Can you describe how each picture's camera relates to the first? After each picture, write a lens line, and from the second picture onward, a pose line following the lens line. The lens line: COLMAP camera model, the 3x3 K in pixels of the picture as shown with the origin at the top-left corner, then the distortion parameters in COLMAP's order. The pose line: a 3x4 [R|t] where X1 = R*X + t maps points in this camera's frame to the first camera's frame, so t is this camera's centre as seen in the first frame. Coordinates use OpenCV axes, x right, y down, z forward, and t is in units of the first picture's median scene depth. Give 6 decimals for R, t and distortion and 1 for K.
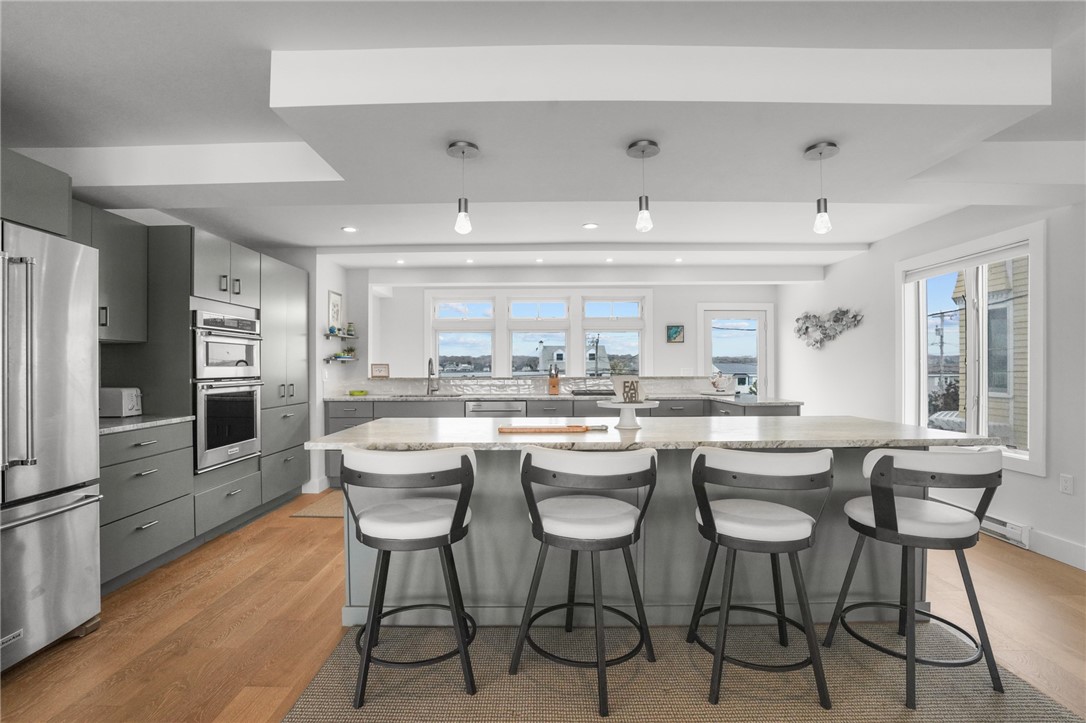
lens RADIAL K [[512.2, 0, 536.7], [0, 512.2, 364.1], [0, 0, 1]] dist [-0.069077, 0.023474]
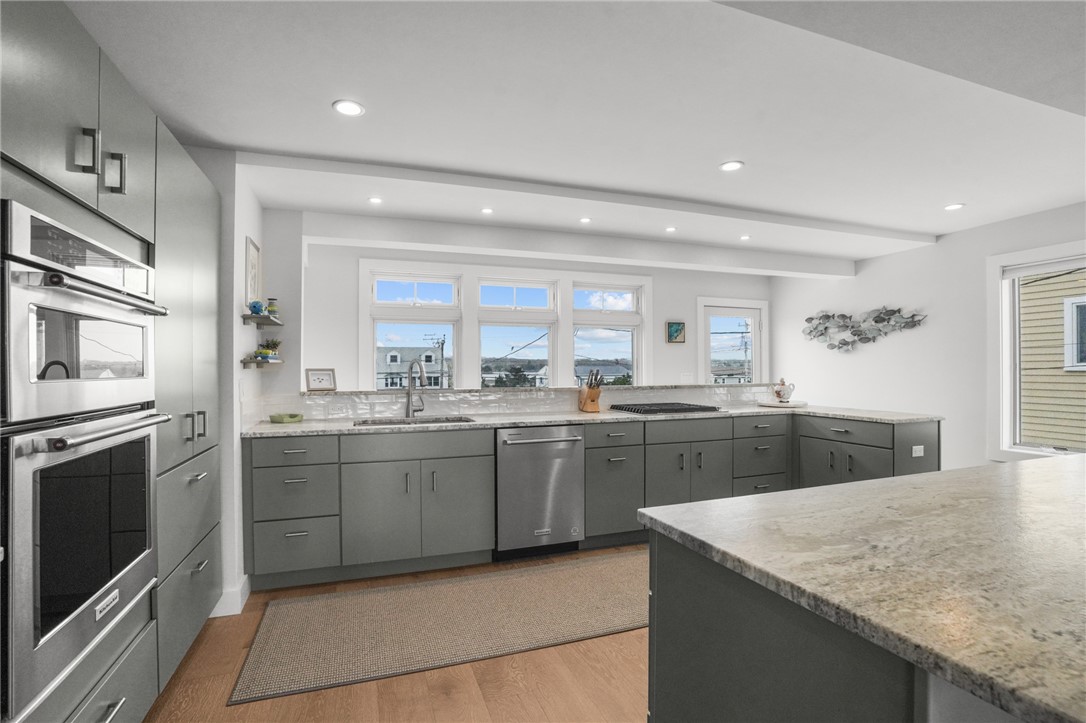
lens RADIAL K [[512.2, 0, 536.7], [0, 512.2, 364.1], [0, 0, 1]] dist [-0.069077, 0.023474]
pose [[0.941172, 0.002846, 0.337916, -0.306951], [-0.001263, 0.999987, -0.004906, -0.003673], [-0.337925, 0.004190, 0.941164, 0.390850]]
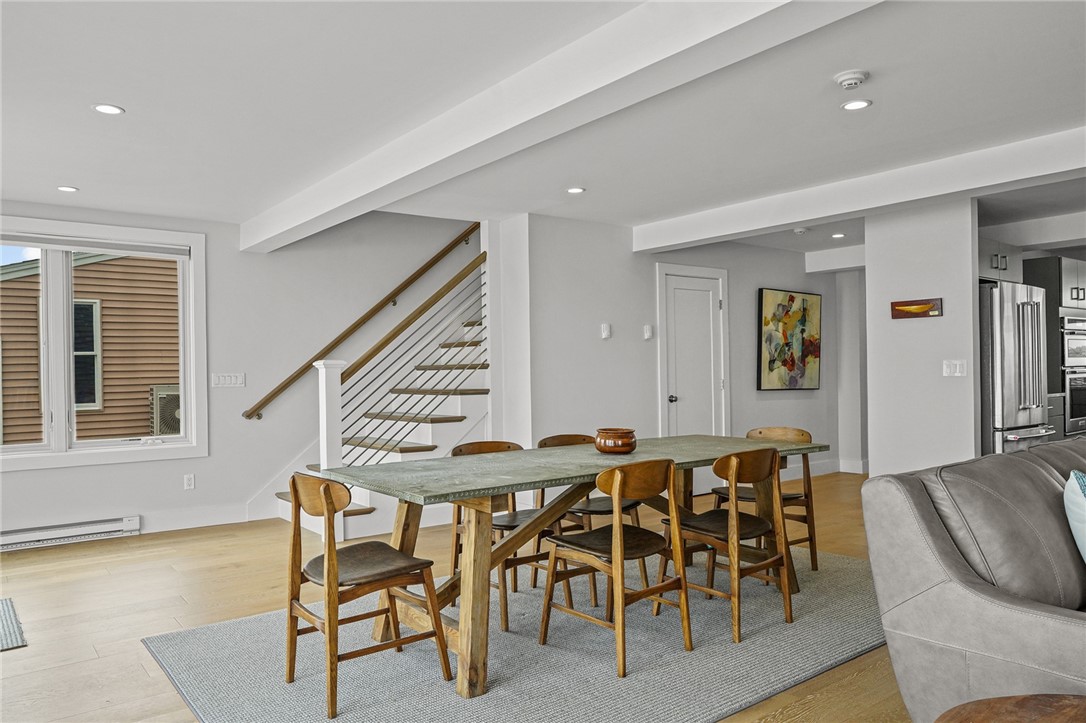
lens RADIAL K [[748.4, 0, 543.0], [0, 748.4, 361.5], [0, 0, 1]] dist [0.000756, 0.000778]
pose [[0.619735, -0.016489, -0.784638, 0.034083], [0.019138, 0.999799, -0.005894, 0.000360], [0.784578, -0.011364, 0.619926, -0.917852]]
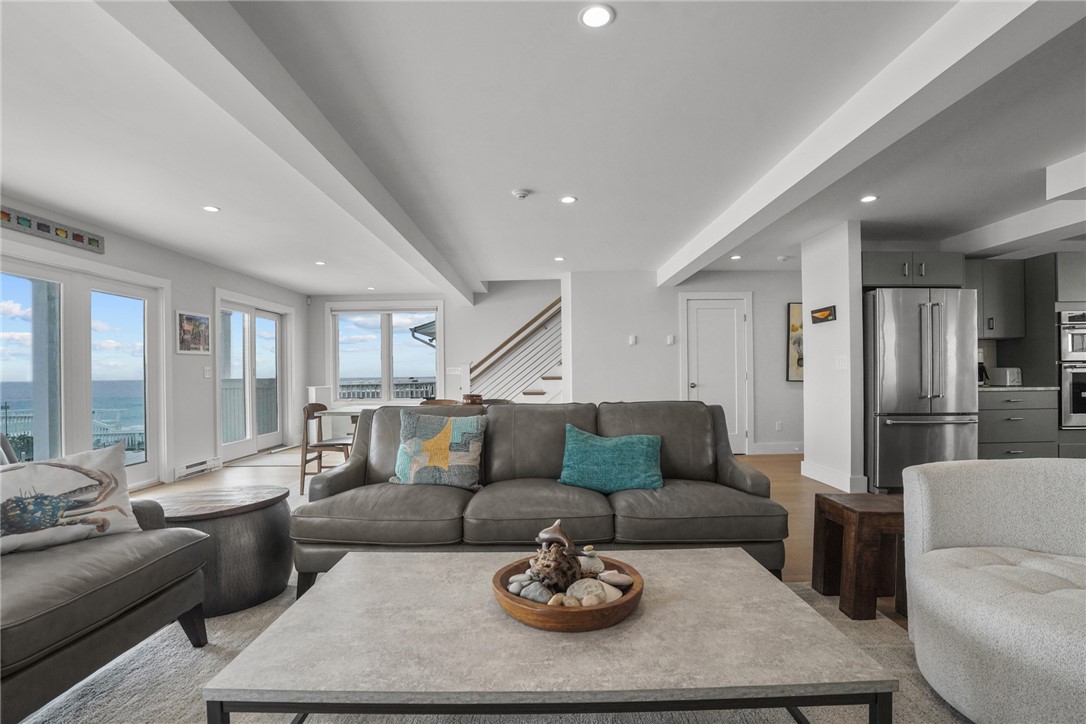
lens RADIAL K [[514.4, 0, 545.3], [0, 514.4, 374.0], [0, 0, 1]] dist [-0.058290, 0.023688]
pose [[0.010881, 0.001998, -0.999939, 0.446416], [0.016886, 0.999855, 0.002182, 0.024789], [0.999798, -0.016908, 0.010846, -0.298536]]
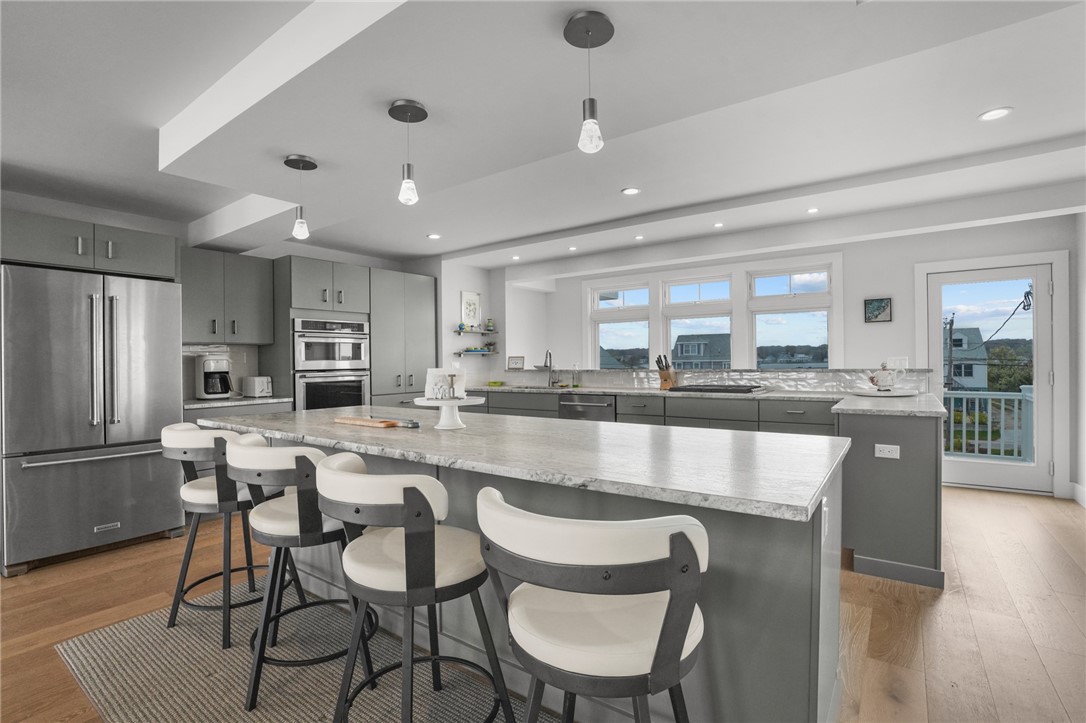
lens RADIAL K [[512.2, 0, 536.7], [0, 512.2, 364.1], [0, 0, 1]] dist [-0.069077, 0.023474]
pose [[0.808258, -0.003426, -0.588818, 0.402163], [0.013204, 0.999837, 0.012308, 0.003226], [0.588680, -0.017723, 0.808172, 0.189437]]
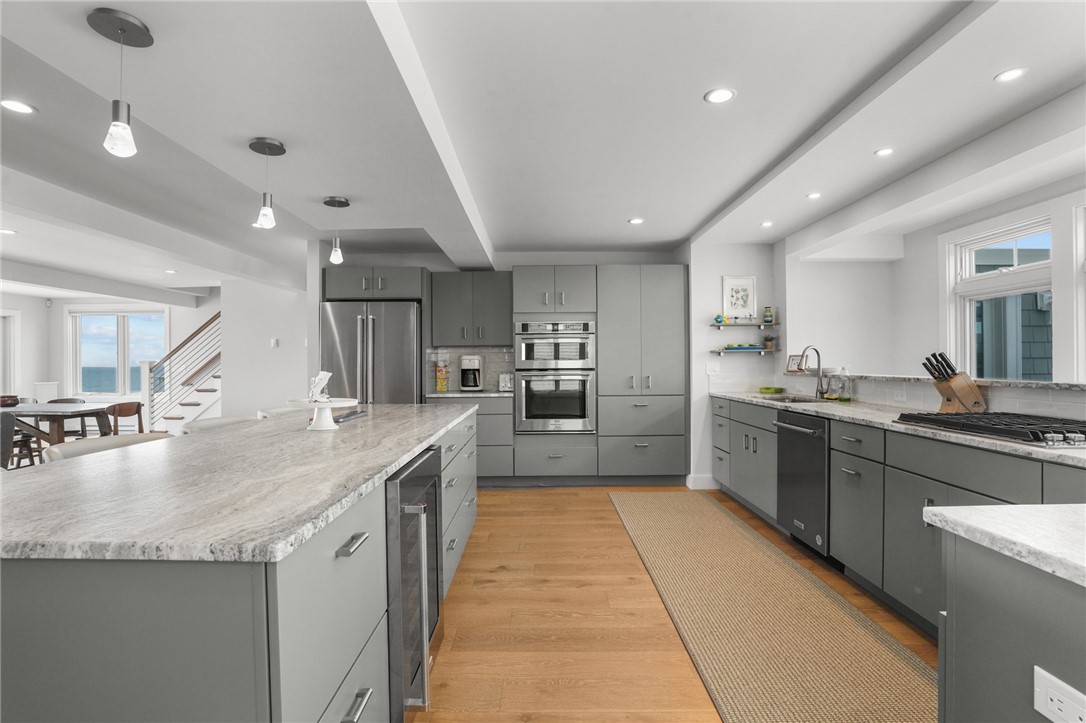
lens RADIAL K [[512.2, 0, 536.7], [0, 512.2, 364.1], [0, 0, 1]] dist [-0.069077, 0.023474]
pose [[-0.001269, 0.006179, -0.999980, 0.532036], [0.012082, 0.999908, 0.006163, 0.004355], [0.999926, -0.012074, -0.001344, 0.684225]]
